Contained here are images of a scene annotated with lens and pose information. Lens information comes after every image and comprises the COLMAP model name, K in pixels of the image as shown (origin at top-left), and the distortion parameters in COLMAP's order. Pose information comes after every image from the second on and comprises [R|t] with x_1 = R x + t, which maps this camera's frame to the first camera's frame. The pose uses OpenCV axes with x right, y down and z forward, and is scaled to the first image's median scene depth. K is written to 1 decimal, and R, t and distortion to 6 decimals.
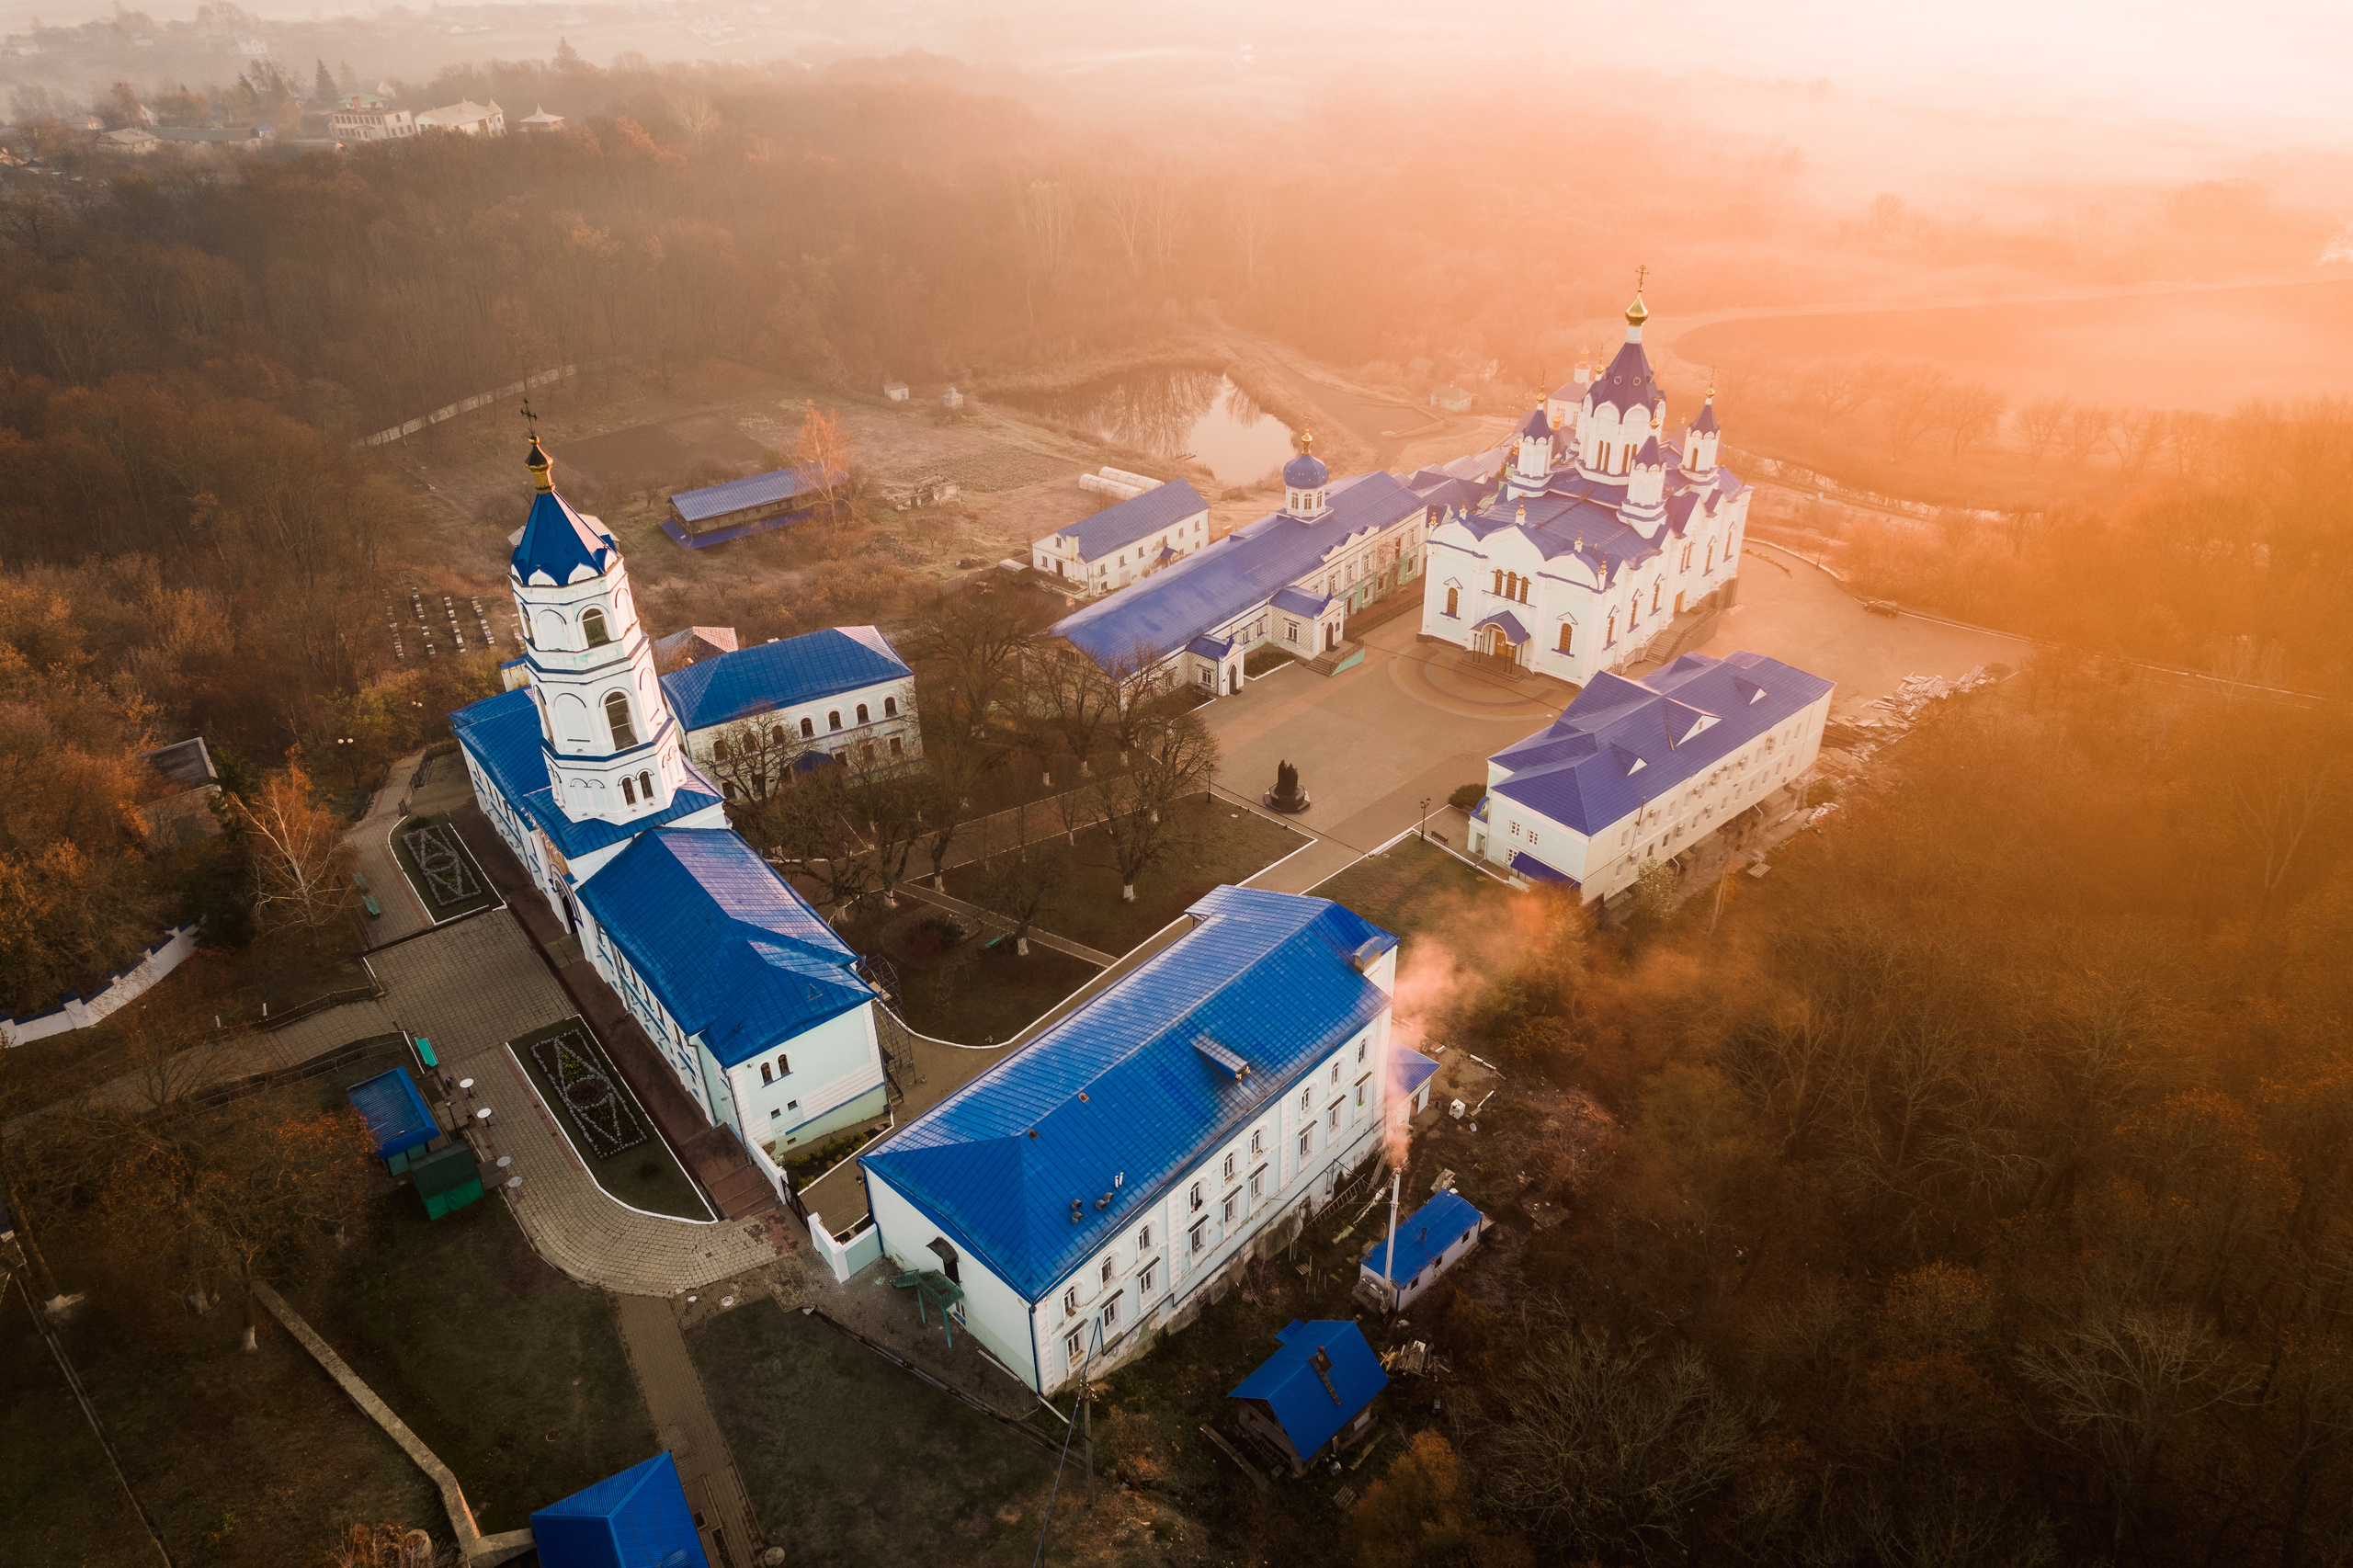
lens RADIAL K [[1504.4, 0, 1176.5], [0, 1504.4, 784.0], [0, 0, 1]] dist [-0.070681, 0.063065]
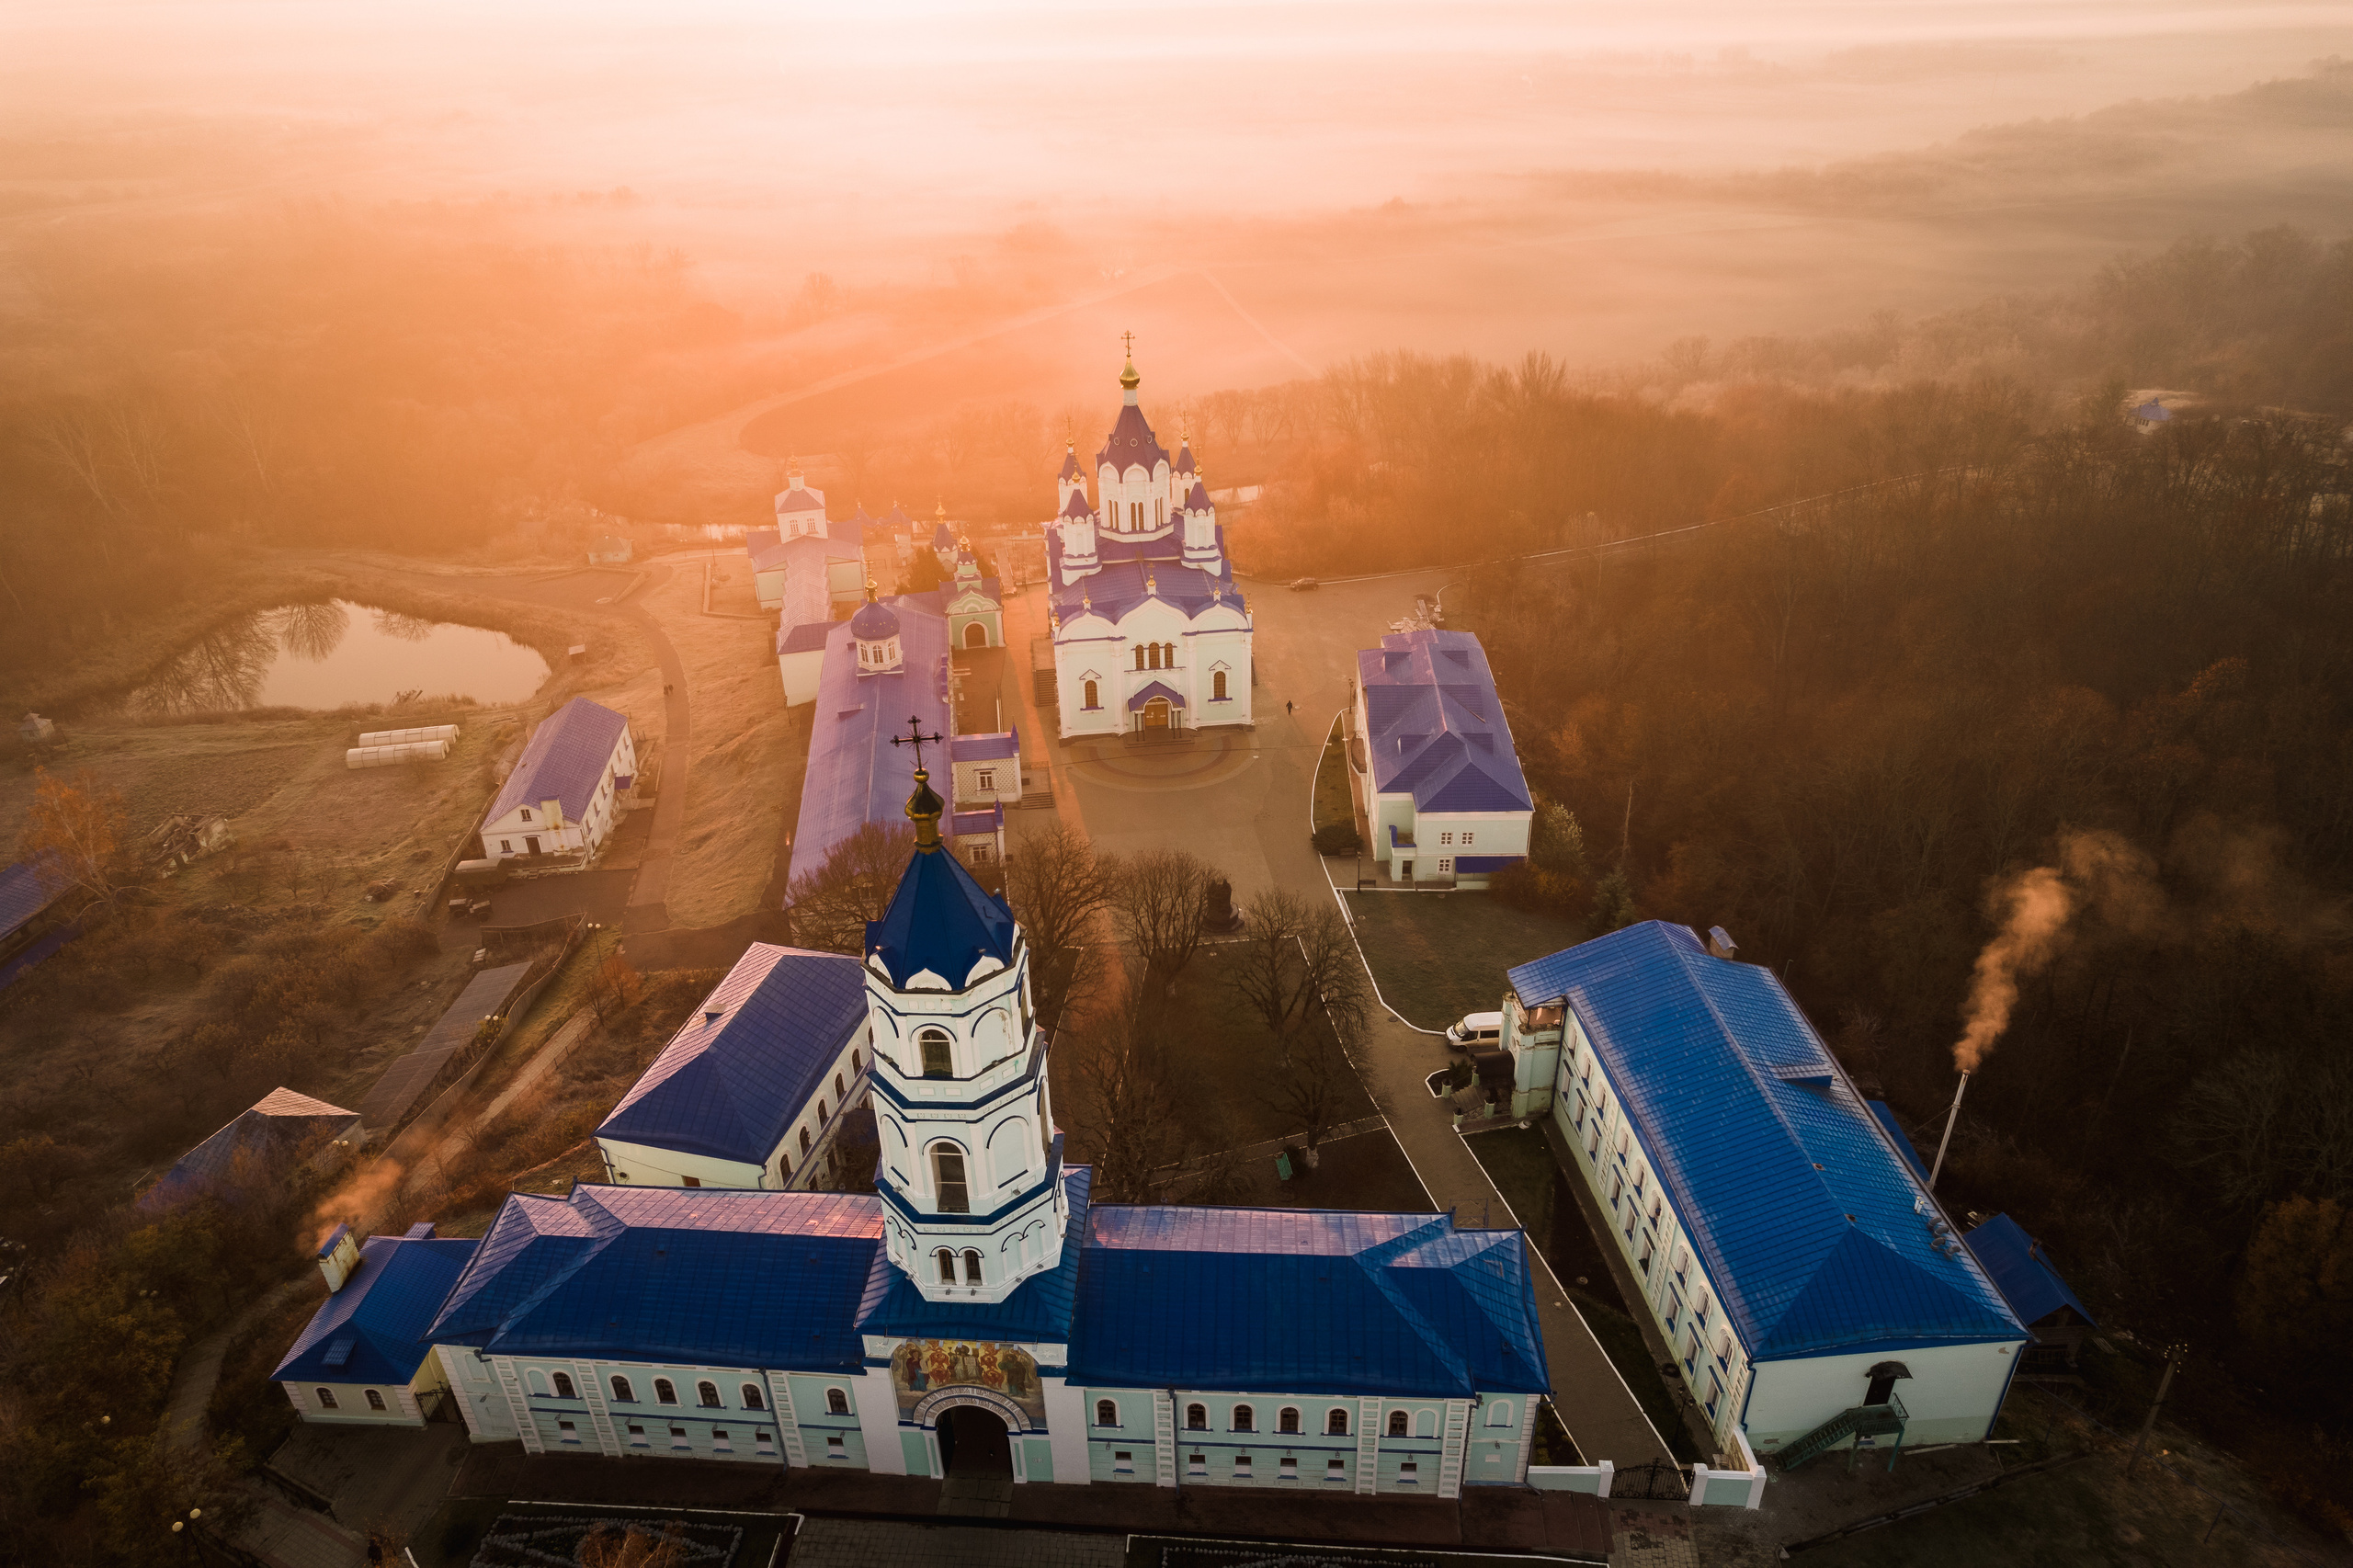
lens RADIAL K [[1504.4, 0, 1176.5], [0, 1504.4, 784.0], [0, 0, 1]] dist [-0.070681, 0.063065]
pose [[0.672810, -0.360941, 0.645793, -0.453721], [0.403792, 0.910584, 0.088251, -0.139526], [-0.619902, 0.201390, 0.758395, 0.249672]]
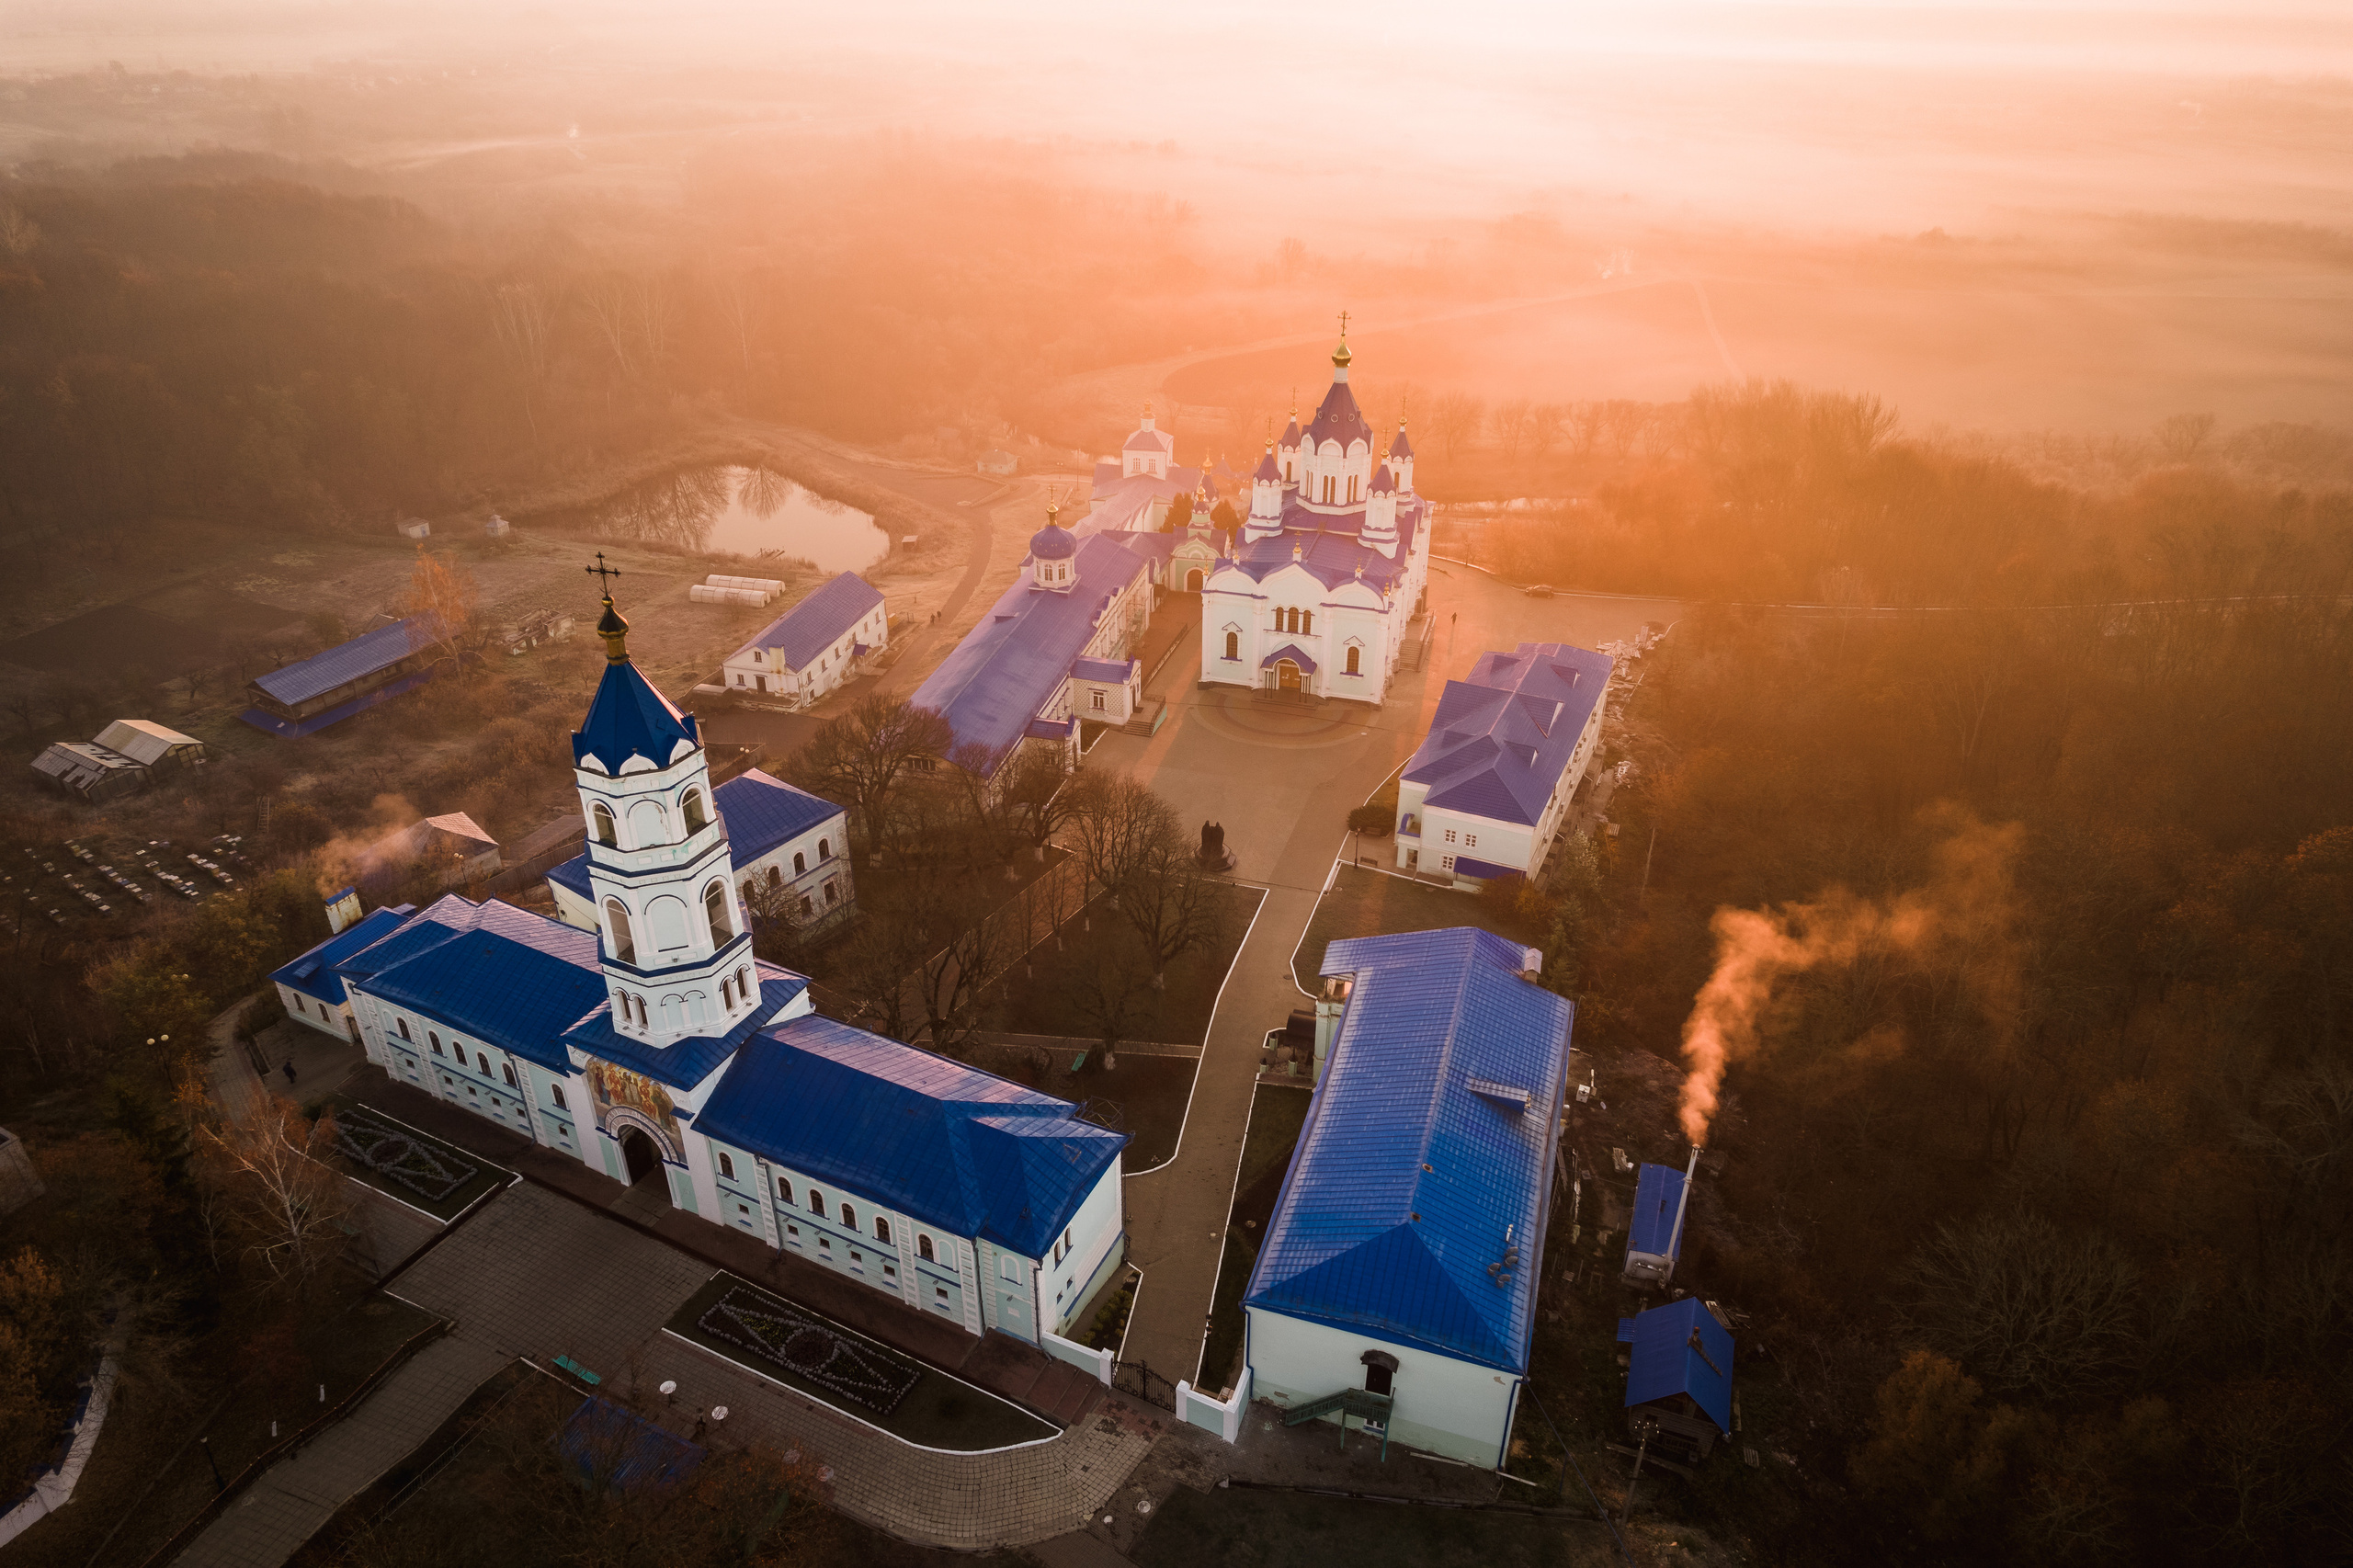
lens RADIAL K [[1504.4, 0, 1176.5], [0, 1504.4, 784.0], [0, 0, 1]] dist [-0.070681, 0.063065]
pose [[0.902911, -0.193936, 0.383590, -0.280862], [0.210428, 0.977609, -0.001055, -0.037063], [-0.374796, 0.081671, 0.923503, 0.069065]]
